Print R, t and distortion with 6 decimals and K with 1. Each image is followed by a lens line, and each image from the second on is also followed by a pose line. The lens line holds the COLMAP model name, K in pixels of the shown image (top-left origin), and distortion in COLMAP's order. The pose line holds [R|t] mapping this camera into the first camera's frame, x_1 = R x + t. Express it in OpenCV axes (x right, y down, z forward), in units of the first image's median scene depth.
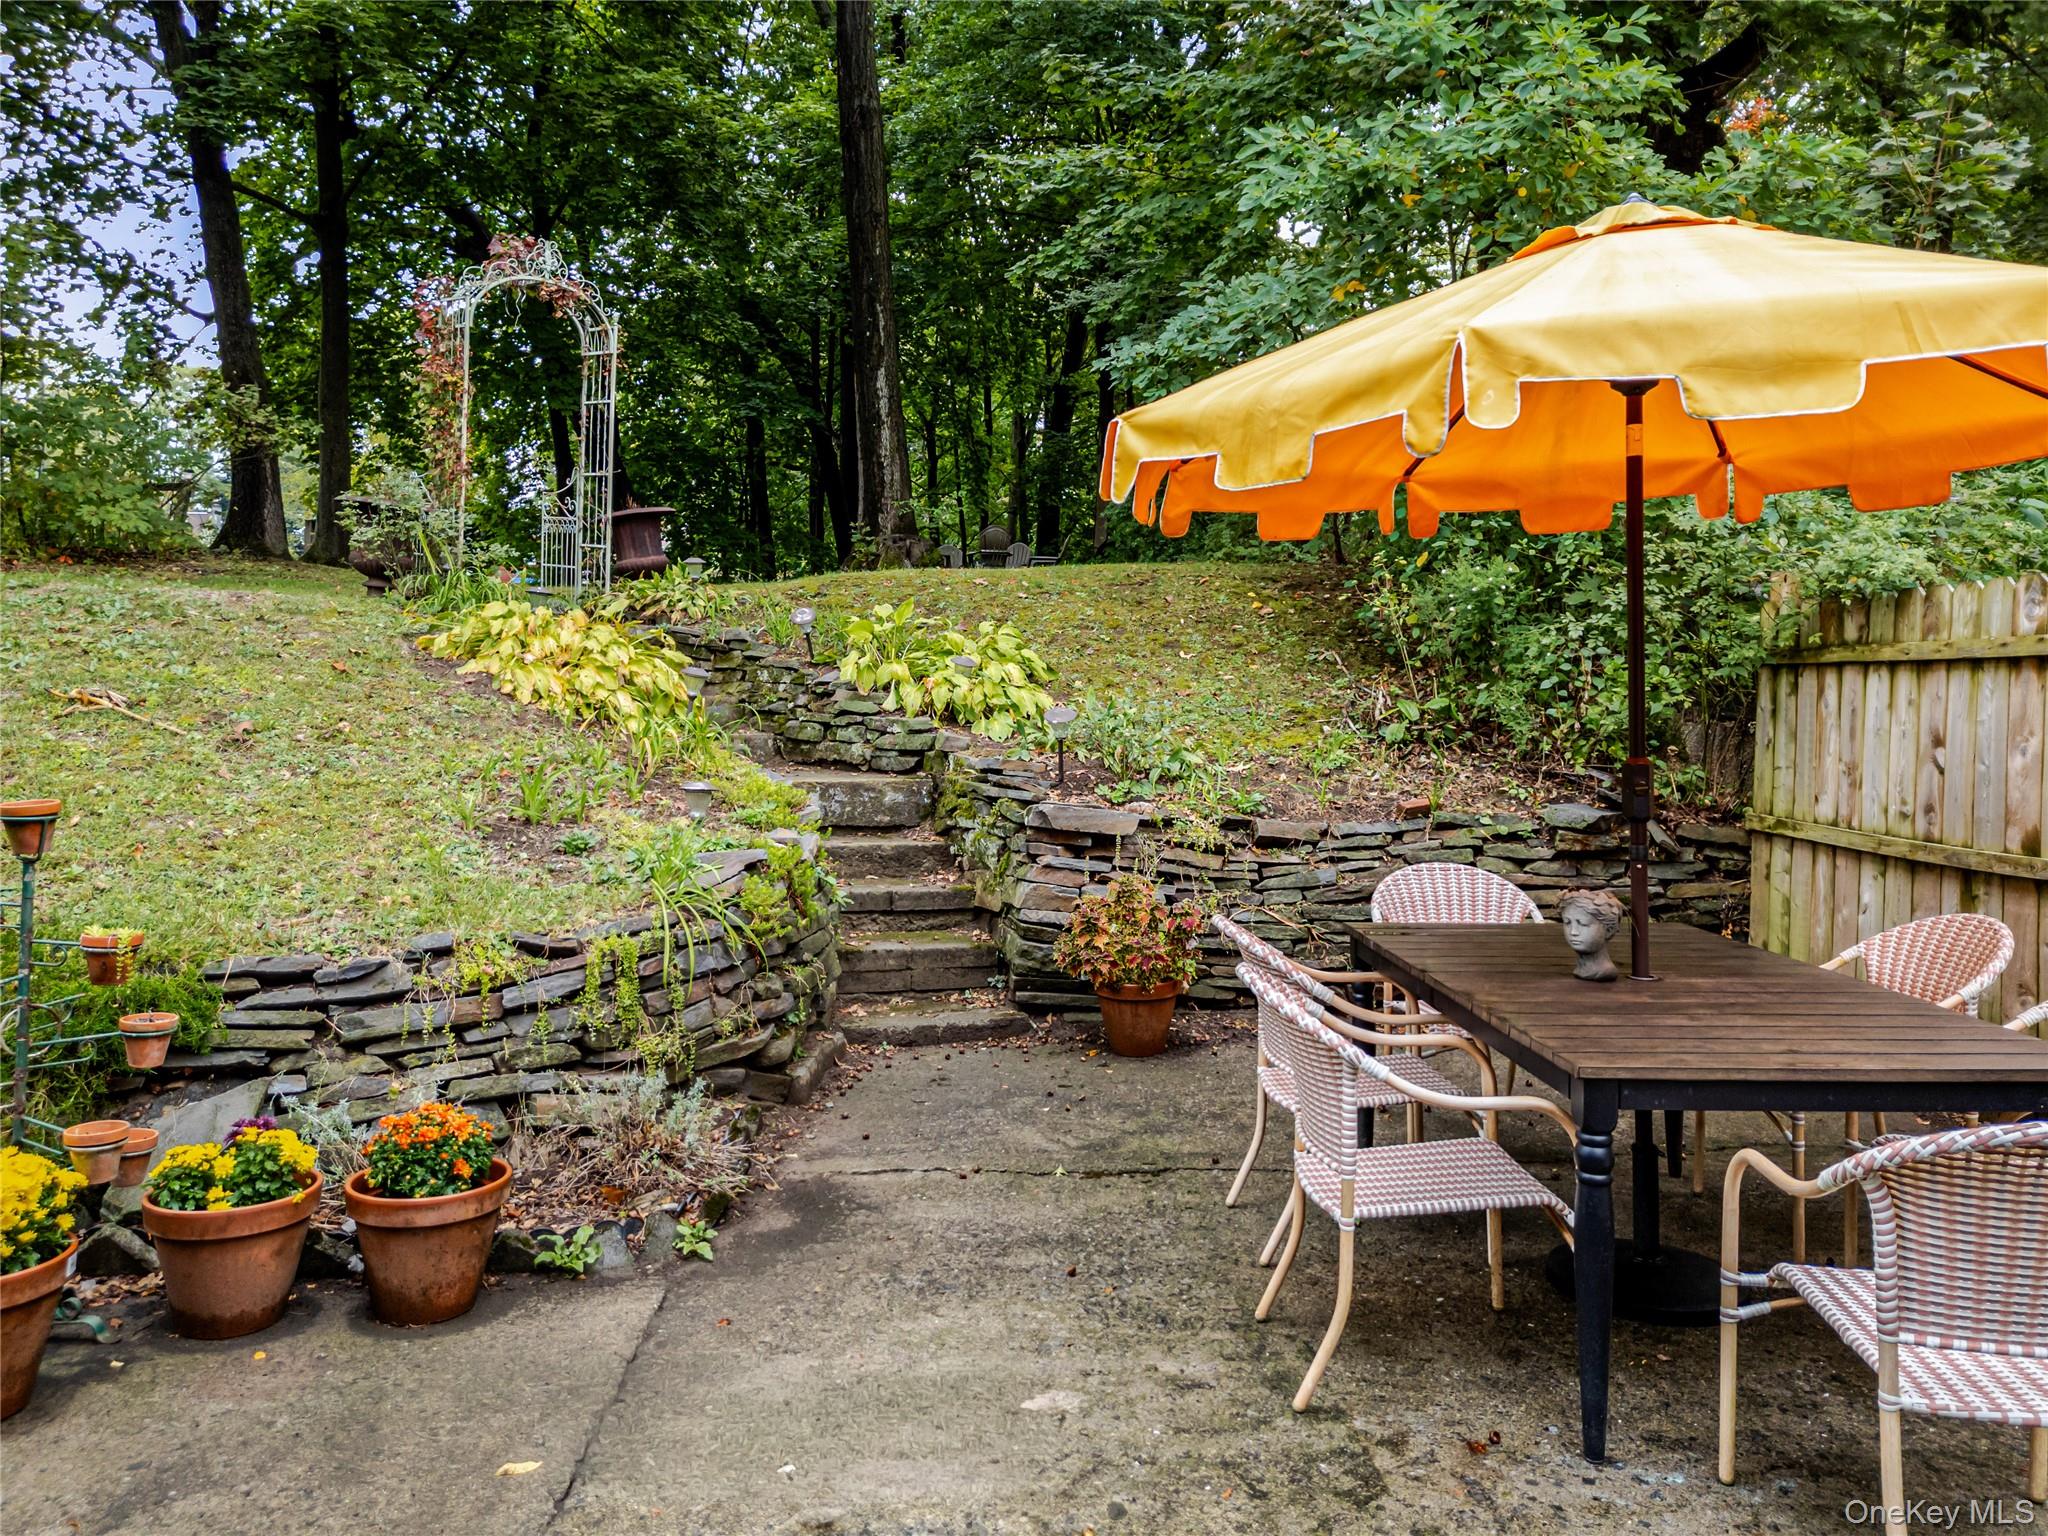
lens RADIAL K [[1528.3, 0, 1010.0], [0, 1528.3, 776.1], [0, 0, 1]] dist [0.057403, -0.062812]
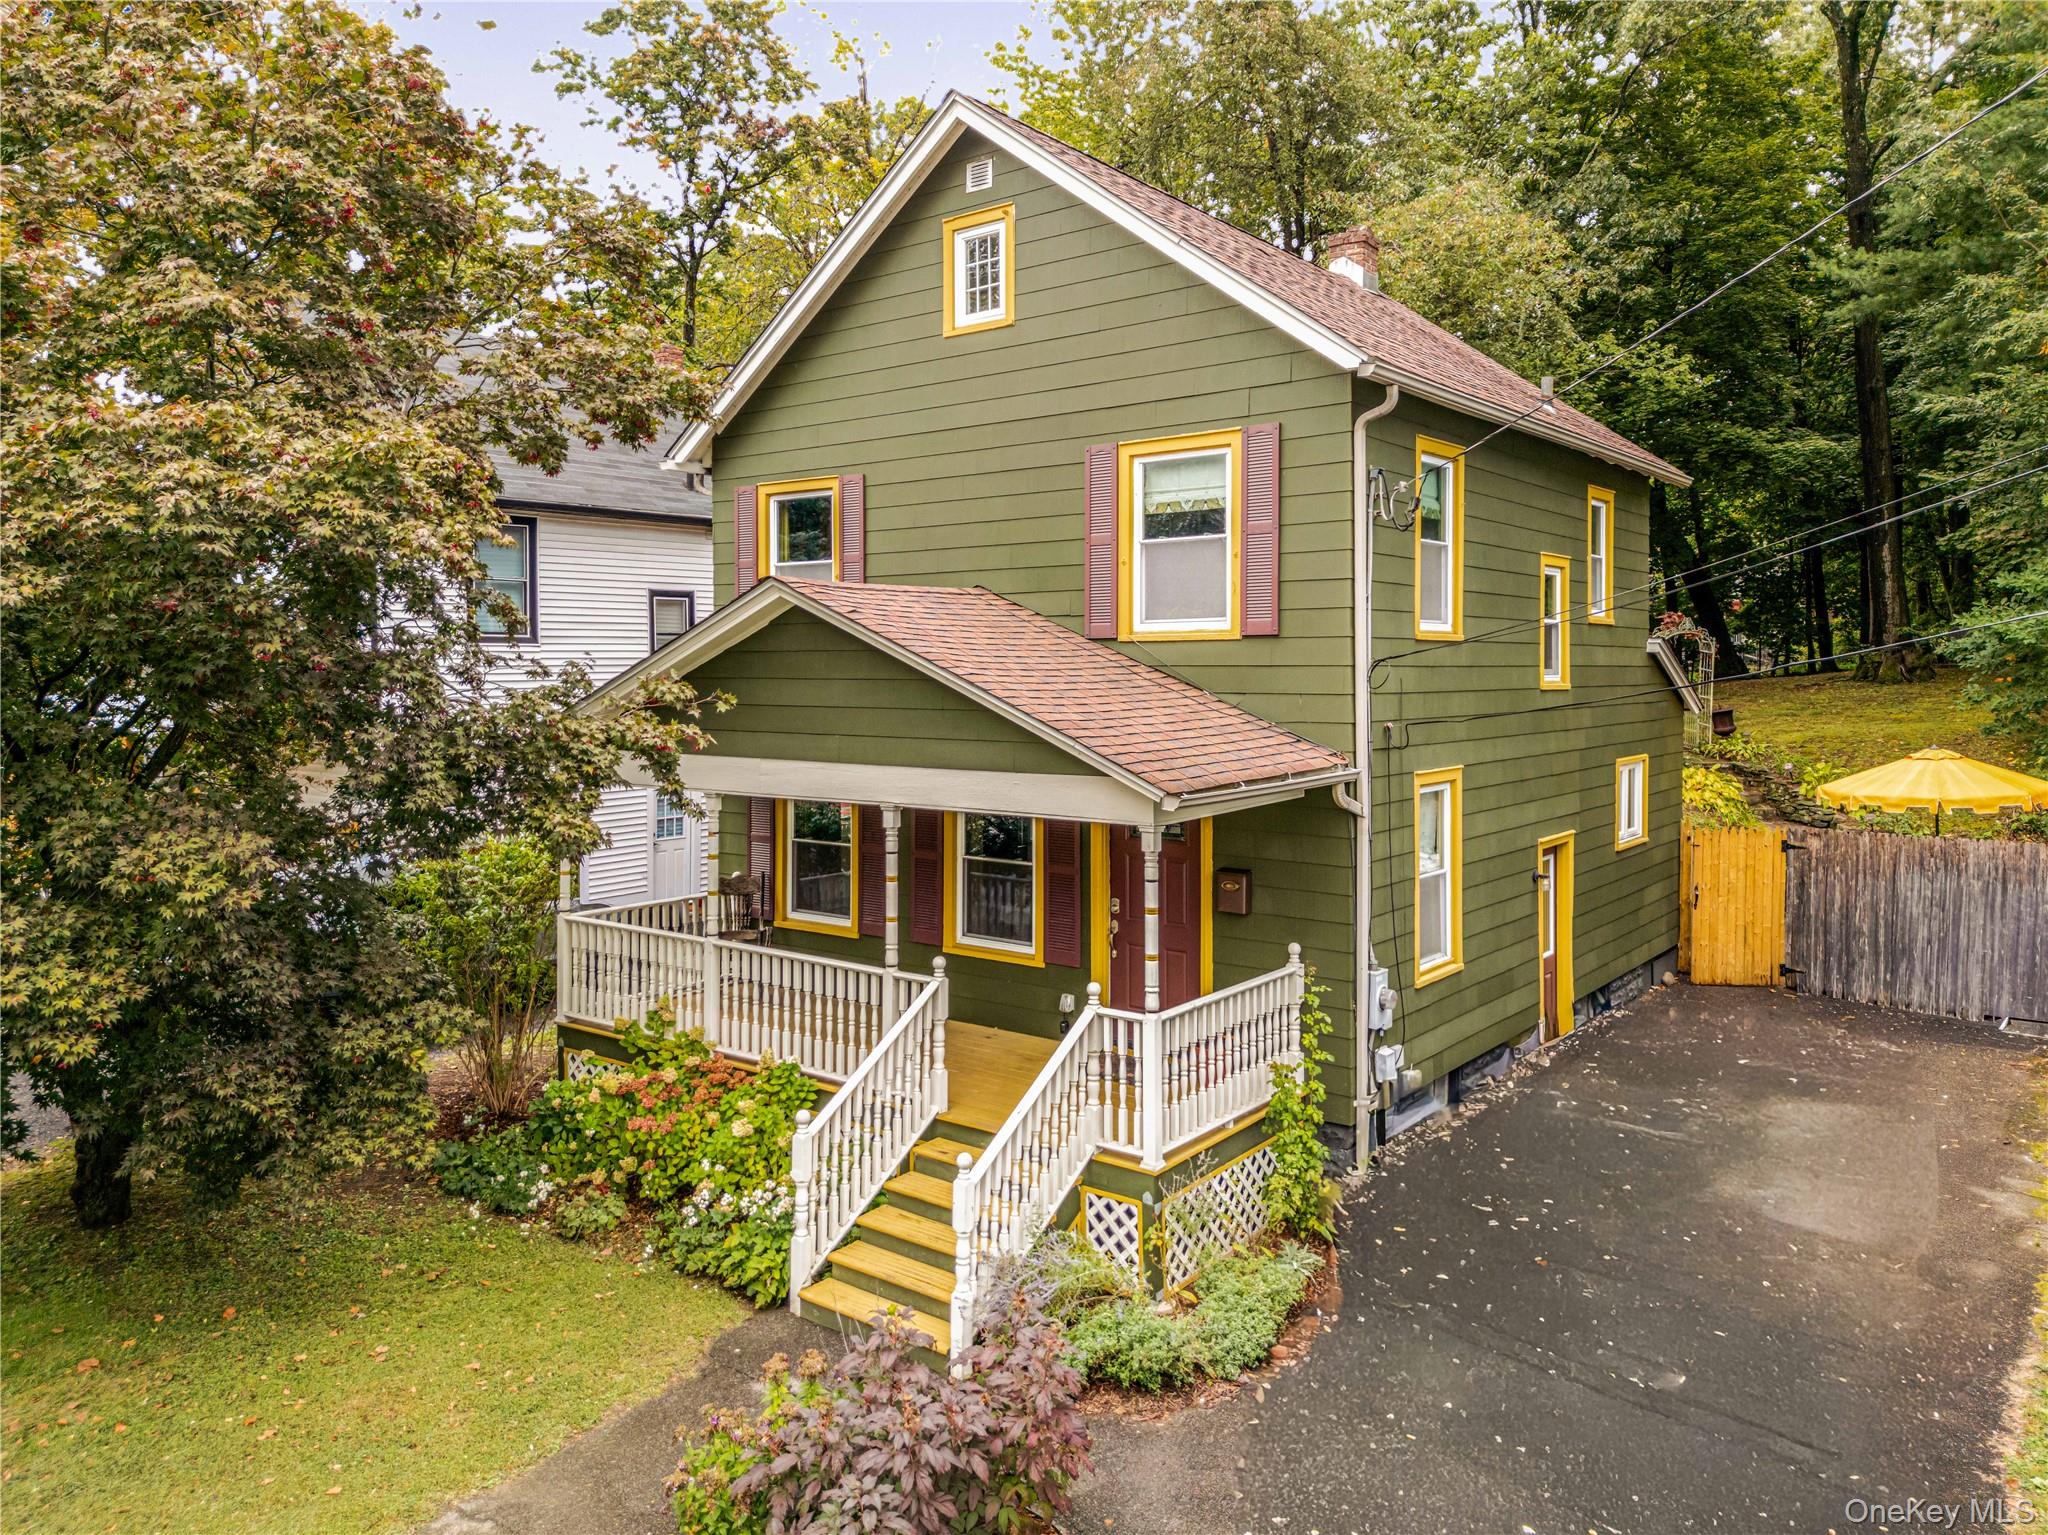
lens RADIAL K [[1451.6, 0, 1024.8], [0, 1451.6, 670.3], [0, 0, 1]] dist [0.002455, -0.000060]
pose [[0.777546, -0.004326, -0.628811, 0.633013], [-0.024646, 0.998998, -0.037349, -0.208303], [0.628342, 0.044538, 0.776661, -2.725569]]
